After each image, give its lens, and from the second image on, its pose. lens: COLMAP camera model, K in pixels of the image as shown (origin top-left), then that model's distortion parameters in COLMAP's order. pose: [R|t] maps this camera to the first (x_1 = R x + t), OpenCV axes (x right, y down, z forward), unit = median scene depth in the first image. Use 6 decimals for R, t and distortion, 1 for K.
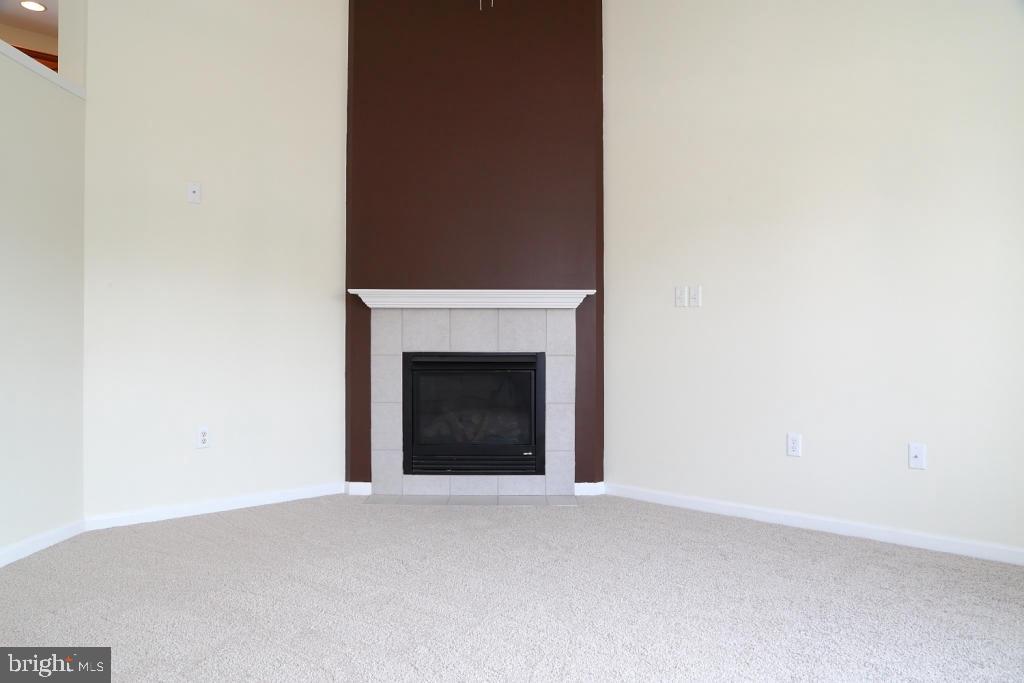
lens RADIAL K [[756.5, 0, 512.0], [0, 756.5, 341.5], [0, 0, 1]] dist [-0.094835, 0.070077]
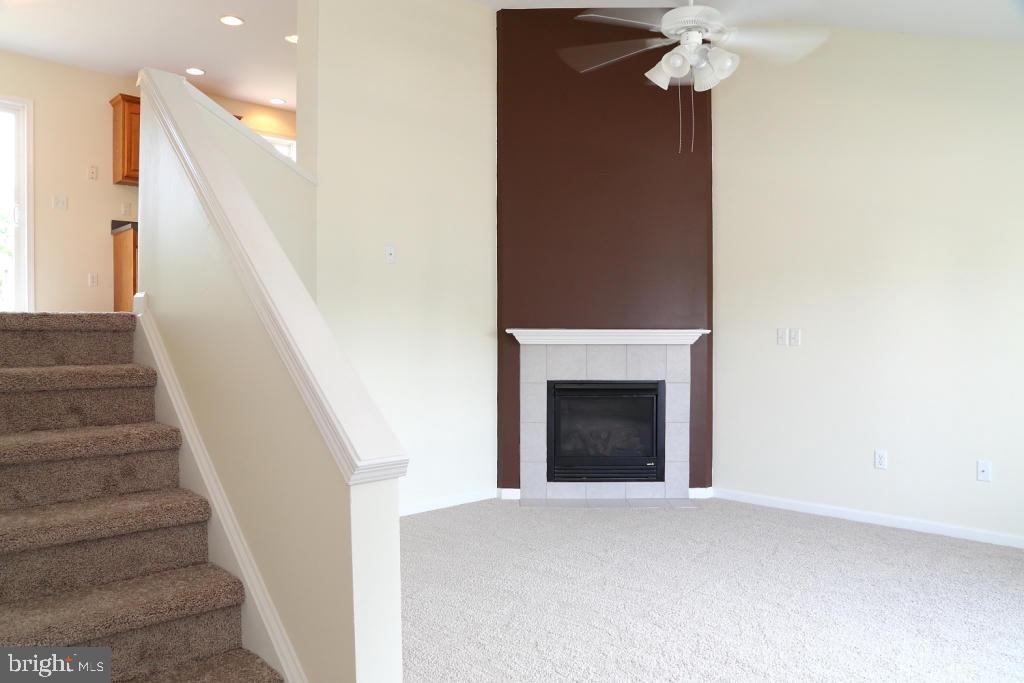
lens RADIAL K [[774.0, 0, 512.0], [0, 774.0, 341.5], [0, 0, 1]] dist [-0.087586, 0.075177]
pose [[0.999939, -0.002138, -0.010840, -0.186965], [0.002293, 0.999895, 0.014331, -0.065765], [0.010808, -0.014355, 0.999839, -0.230696]]
